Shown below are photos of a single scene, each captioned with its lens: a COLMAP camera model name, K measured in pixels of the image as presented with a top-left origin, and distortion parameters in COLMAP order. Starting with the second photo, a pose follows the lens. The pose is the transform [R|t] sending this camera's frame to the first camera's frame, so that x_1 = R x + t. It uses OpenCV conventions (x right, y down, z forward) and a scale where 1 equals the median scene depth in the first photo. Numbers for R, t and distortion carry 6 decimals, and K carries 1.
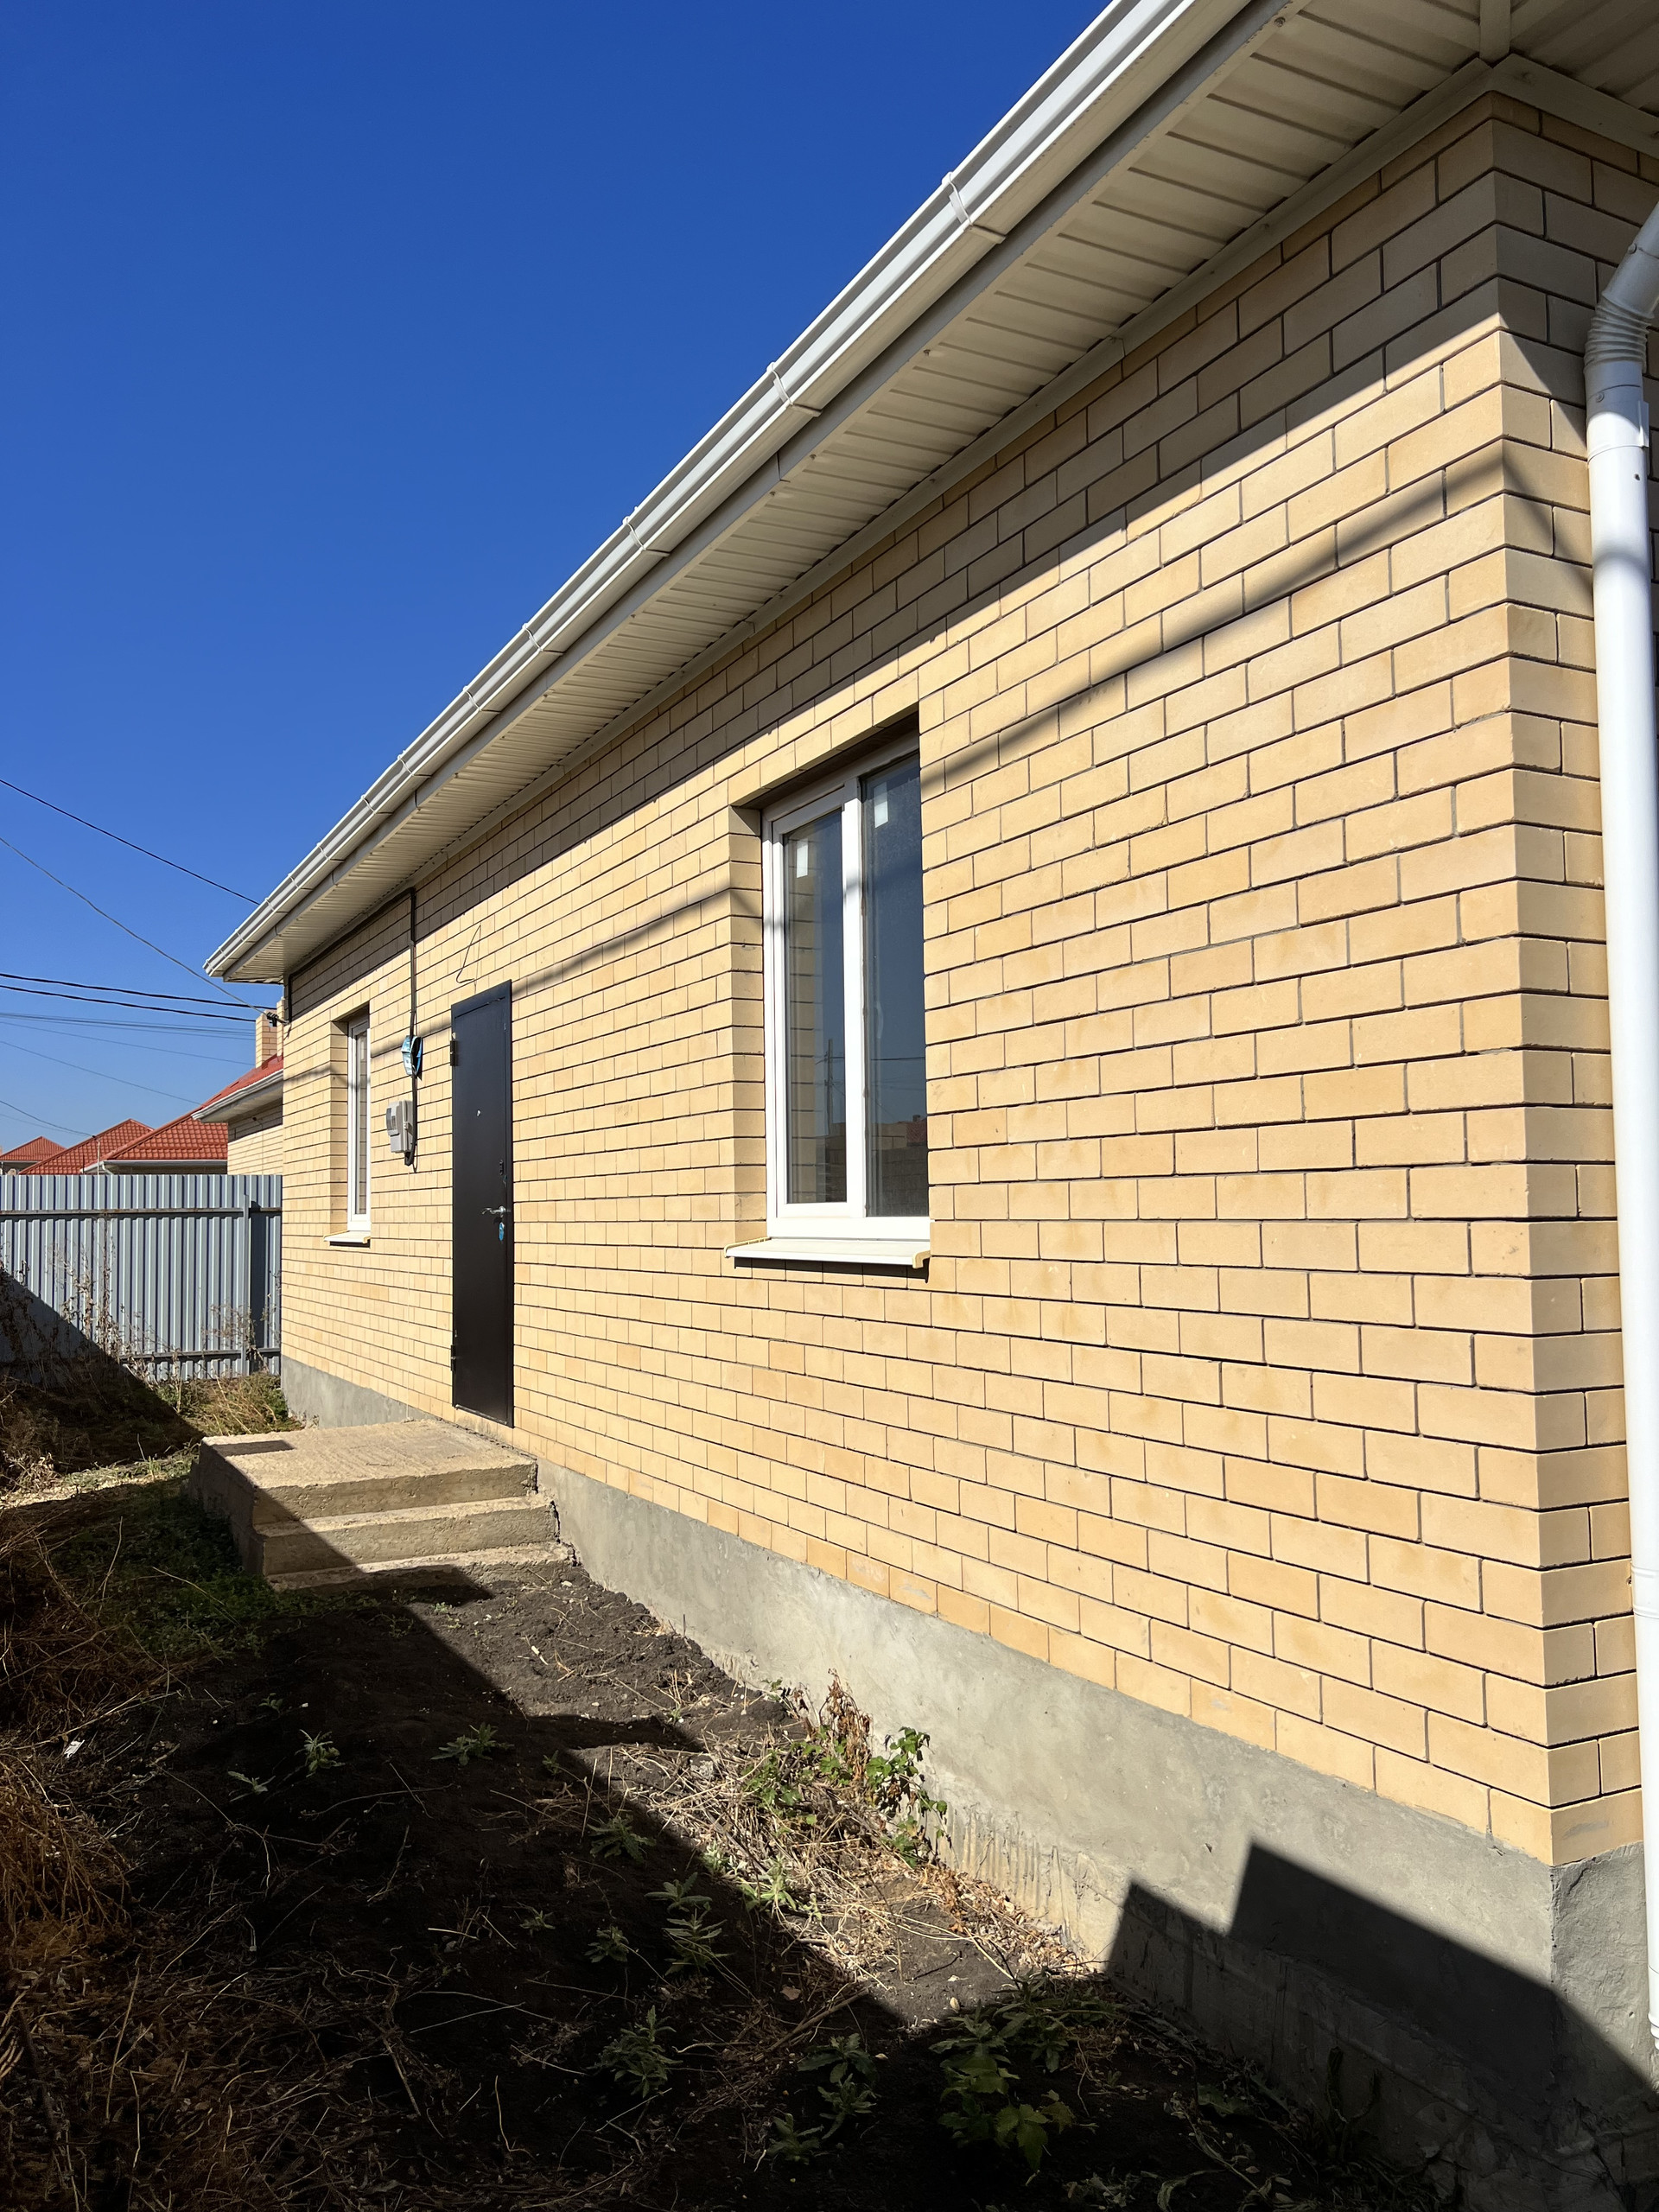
lens RADIAL K [[1655.7, 0, 832.6], [0, 1655.7, 1124.2], [0, 0, 1]] dist [0.070628, -0.092943]
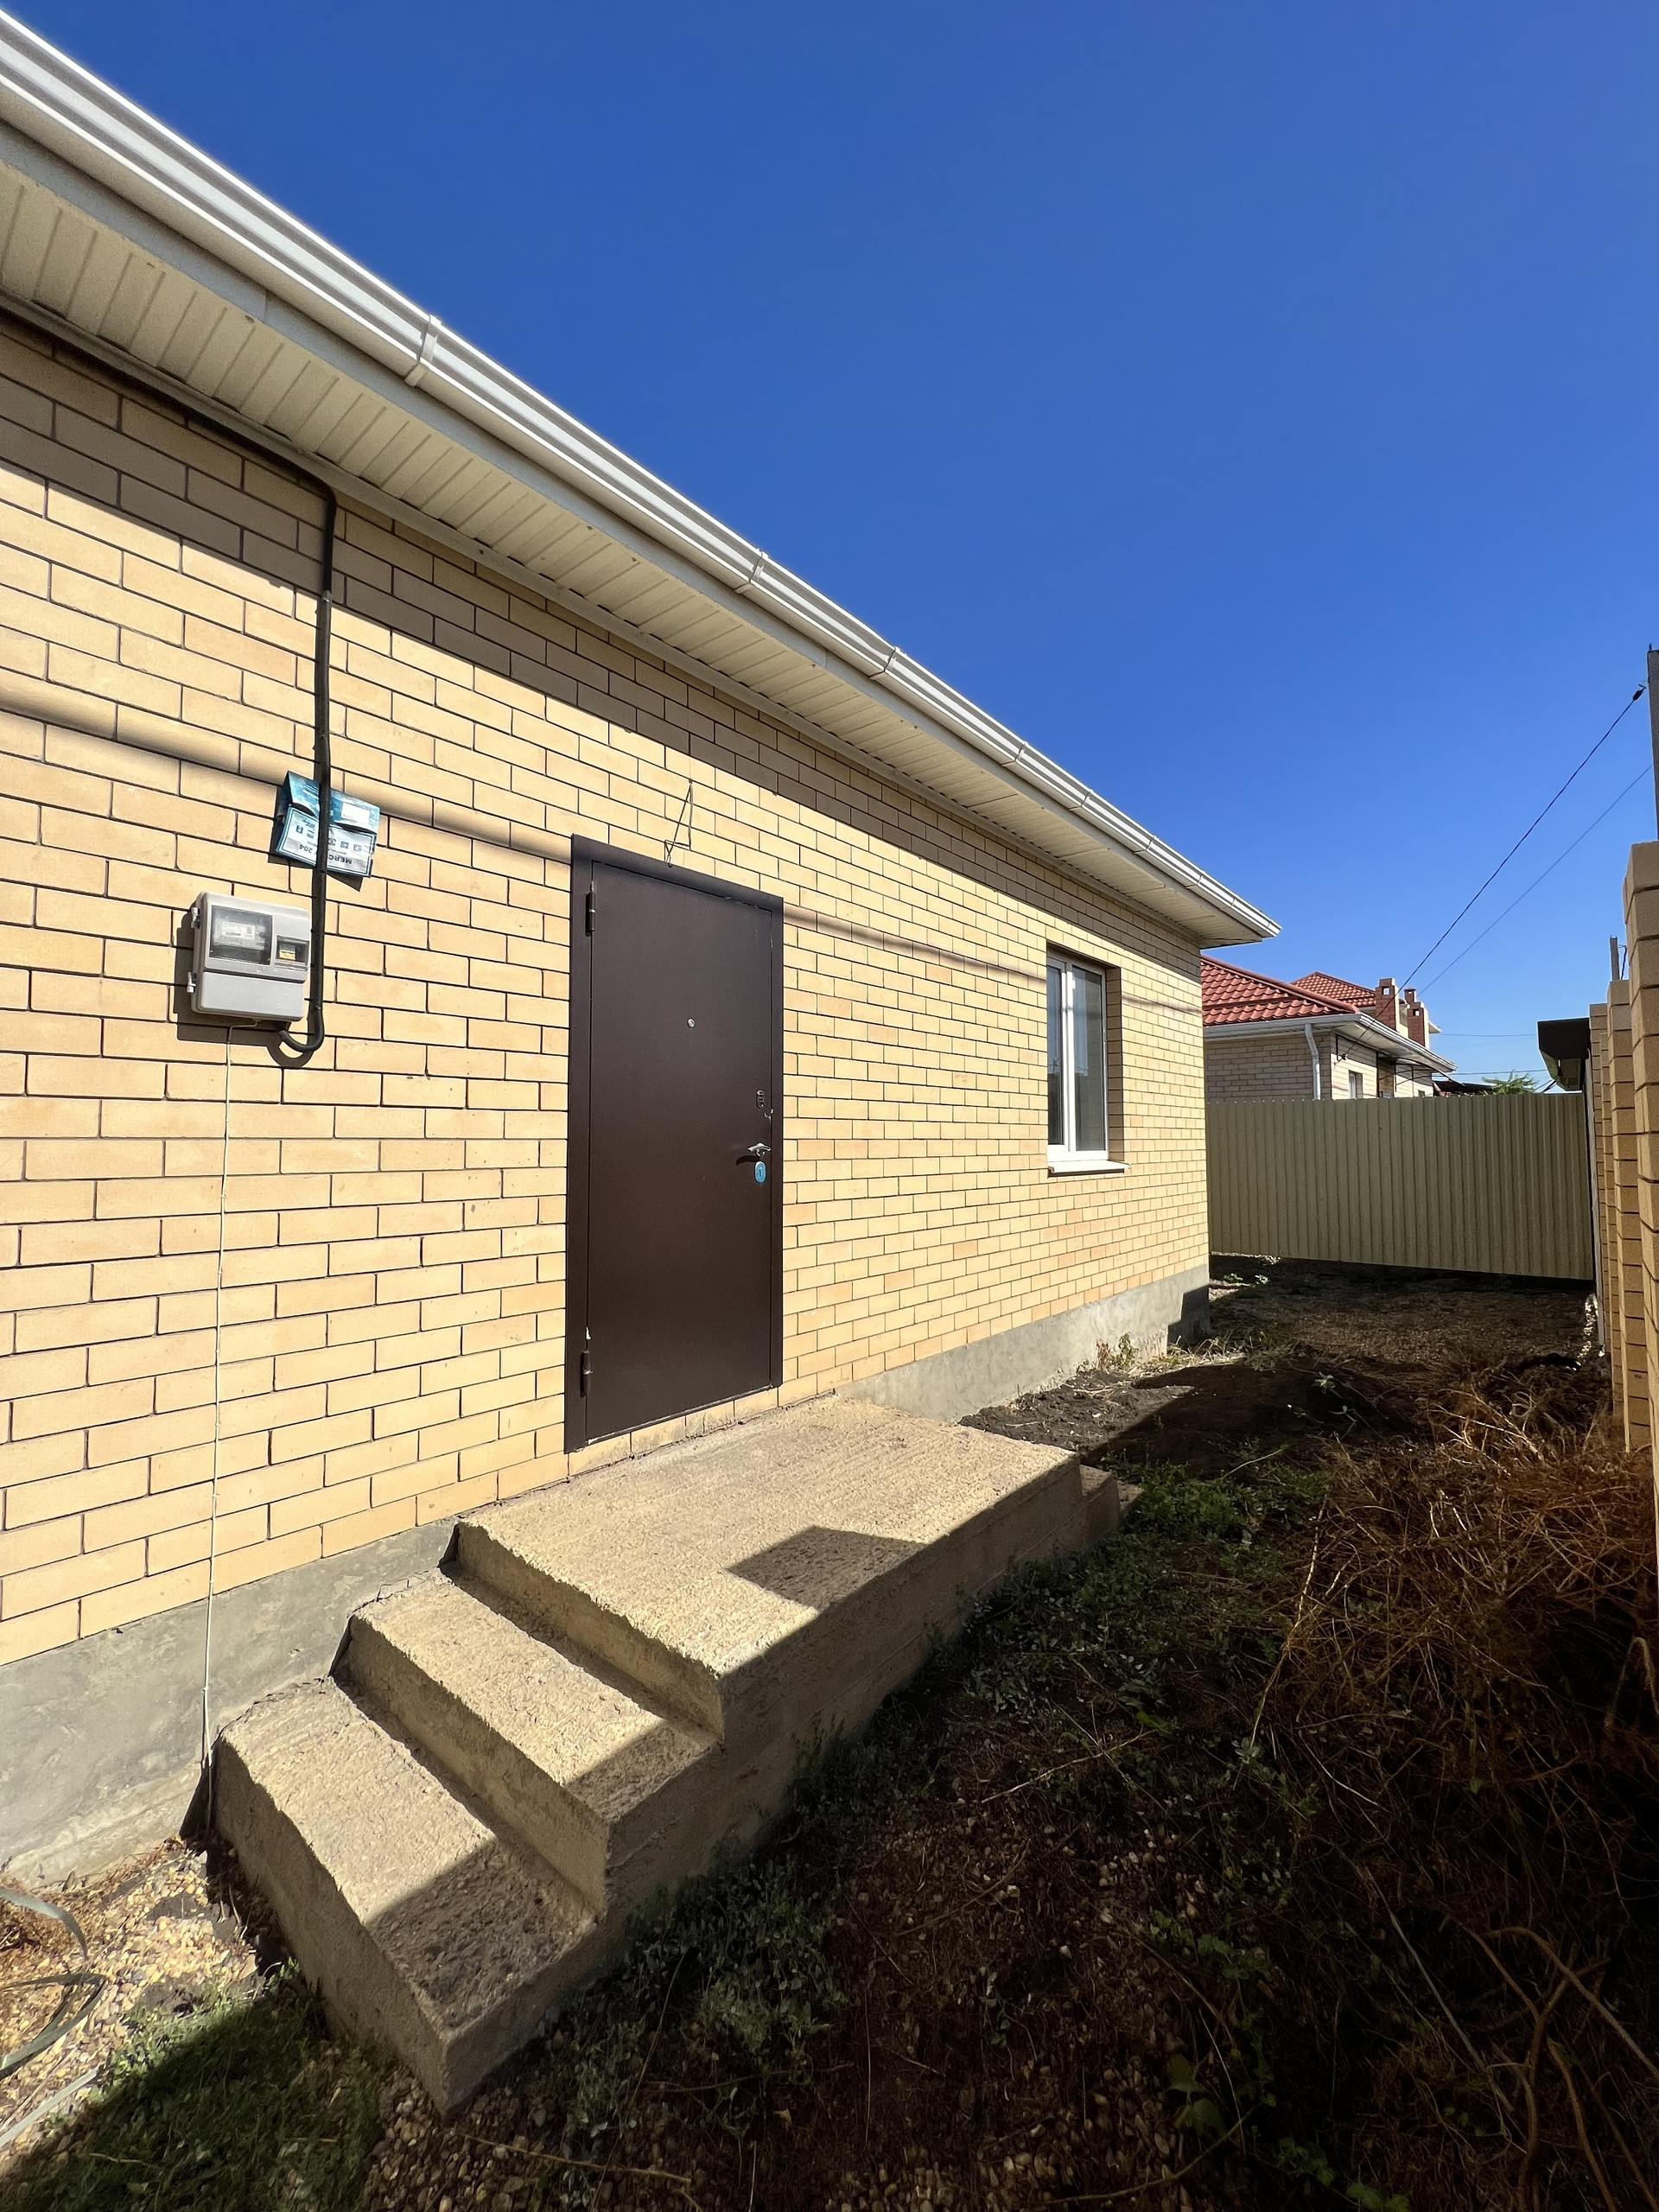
lens RADIAL K [[882.8, 0, 831.9], [0, 882.8, 1098.4], [0, 0, 1]] dist [0.000427, -0.000042]
pose [[-0.378462, 0.057629, 0.923821, -1.033299], [-0.043315, 0.995864, -0.079868, 0.098116], [-0.924603, -0.070243, -0.374400, 1.827240]]
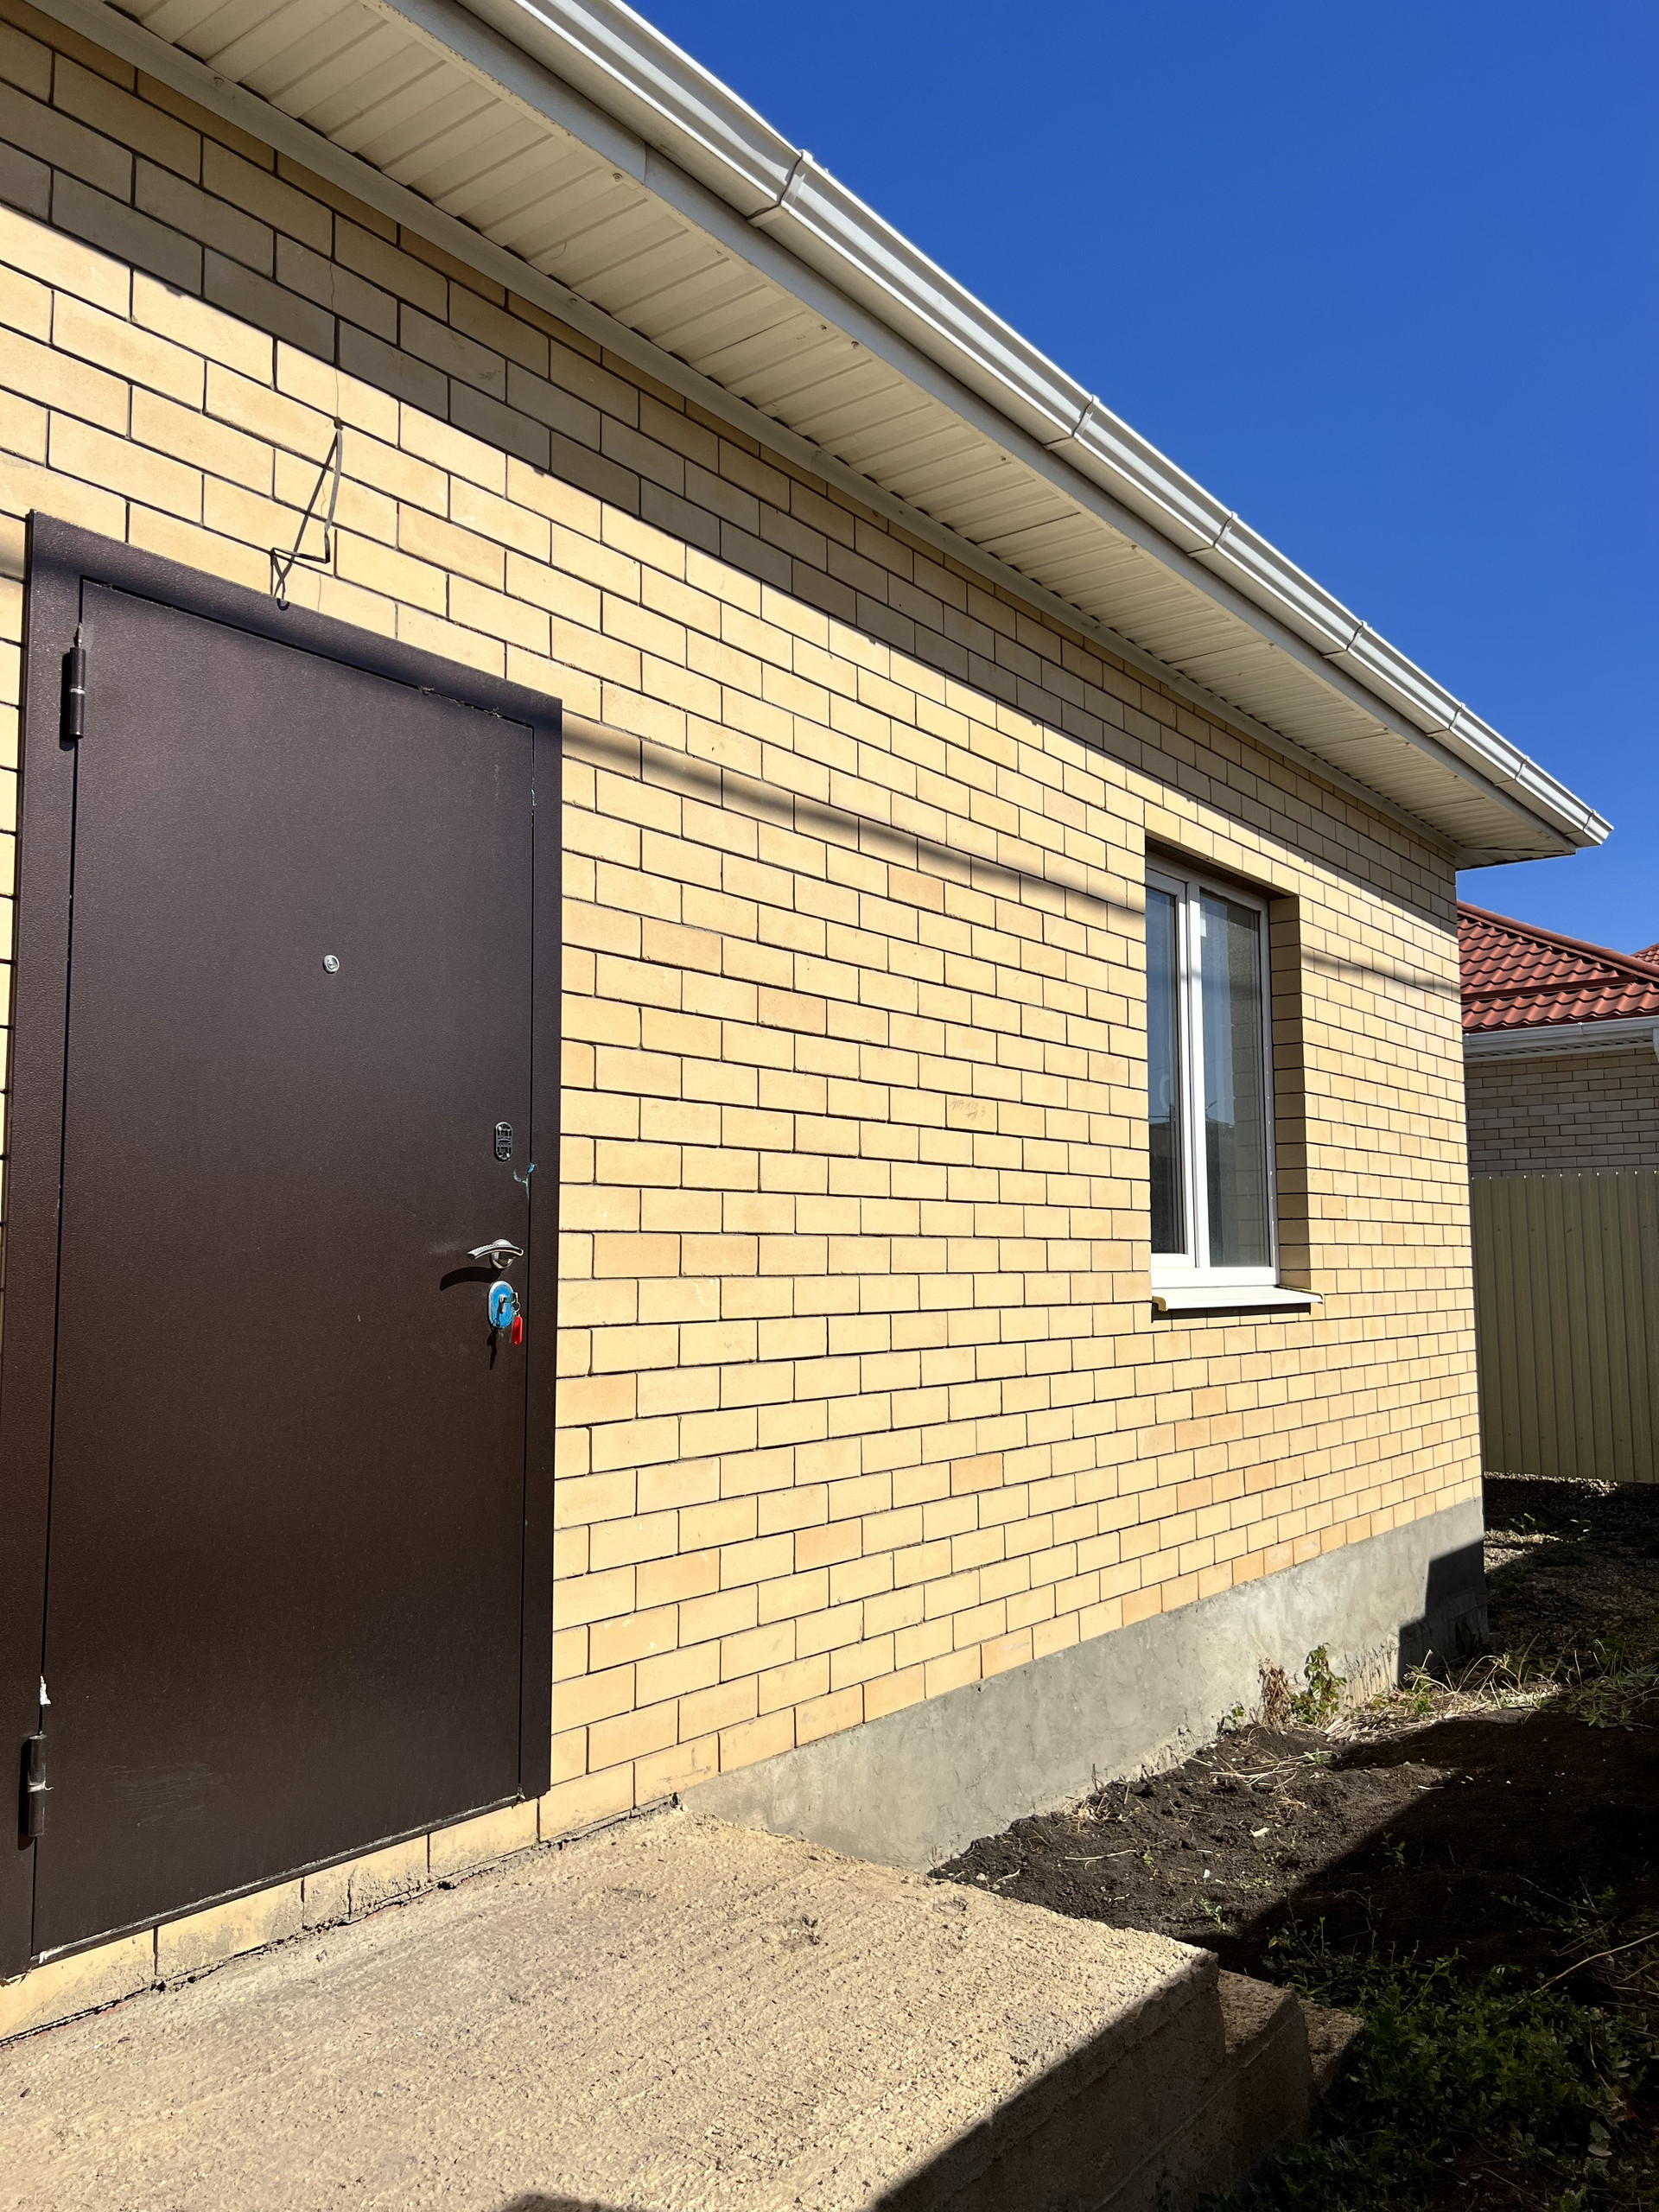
lens RADIAL K [[1655.7, 0, 832.6], [0, 1655.7, 1124.2], [0, 0, 1]] dist [0.070628, -0.092943]
pose [[-0.415878, 0.091274, 0.904829, -0.942496], [-0.037888, 0.992348, -0.117516, 0.104624], [-0.908631, -0.083154, -0.409237, 1.748473]]
